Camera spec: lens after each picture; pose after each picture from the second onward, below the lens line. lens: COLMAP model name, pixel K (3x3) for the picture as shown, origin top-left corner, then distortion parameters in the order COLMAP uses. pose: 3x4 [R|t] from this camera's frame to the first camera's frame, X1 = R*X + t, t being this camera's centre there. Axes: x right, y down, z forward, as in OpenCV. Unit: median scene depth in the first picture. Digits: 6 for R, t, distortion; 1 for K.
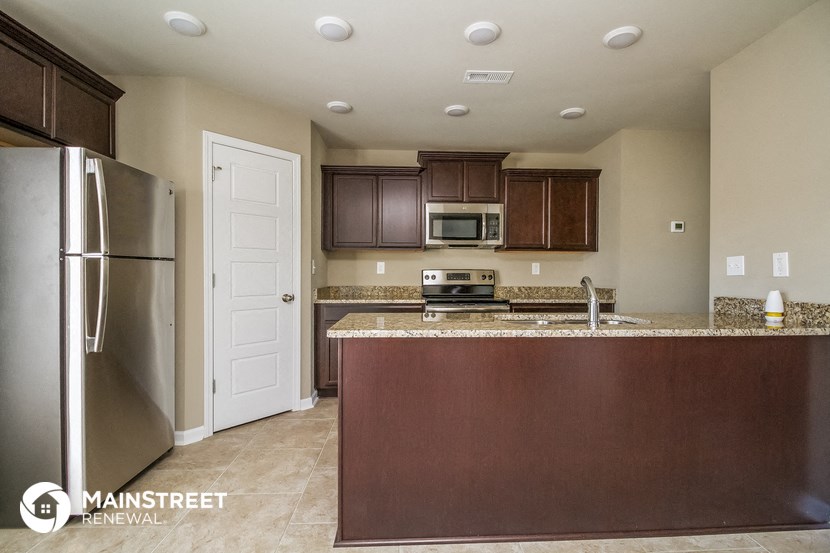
lens RADIAL K [[383.8, 0, 418.3], [0, 383.8, 273.5], [0, 0, 1]] dist [0.002442, -0.012332]
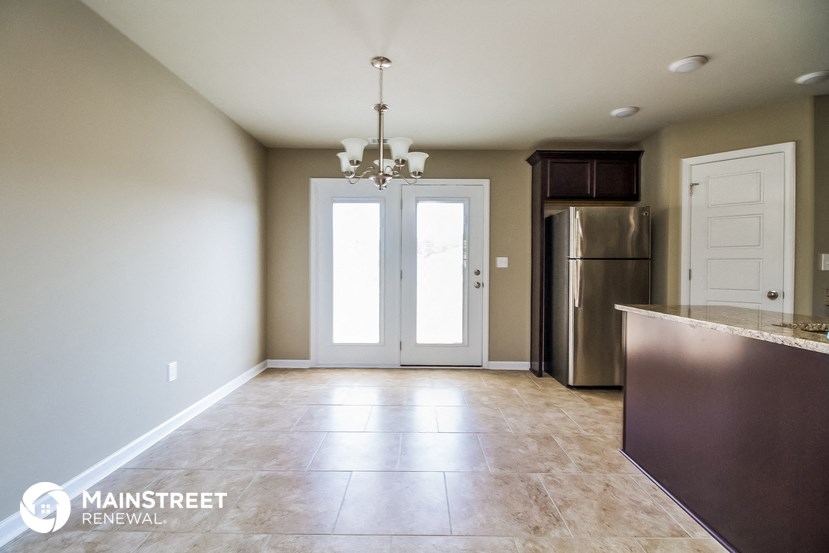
lens RADIAL K [[383.3, 0, 417.8], [0, 383.3, 273.5], [0, 0, 1]] dist [0.002442, -0.012332]
pose [[-0.044142, 0.015124, -0.998911, 0.795970], [-0.008255, 0.999846, 0.015503, 0.004663], [0.998991, 0.008931, -0.044011, 0.157768]]
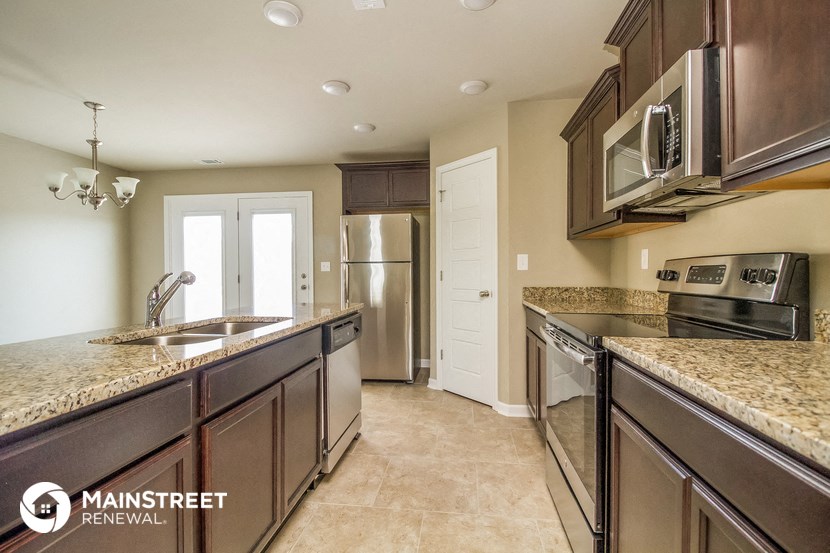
lens RADIAL K [[383.8, 0, 418.3], [0, 383.8, 273.5], [0, 0, 1]] dist [0.002442, -0.012332]
pose [[-0.169449, 0.003922, -0.985531, 0.824590], [0.002361, 0.999991, 0.003574, 0.005853], [0.985536, -0.001721, -0.169457, 1.177063]]
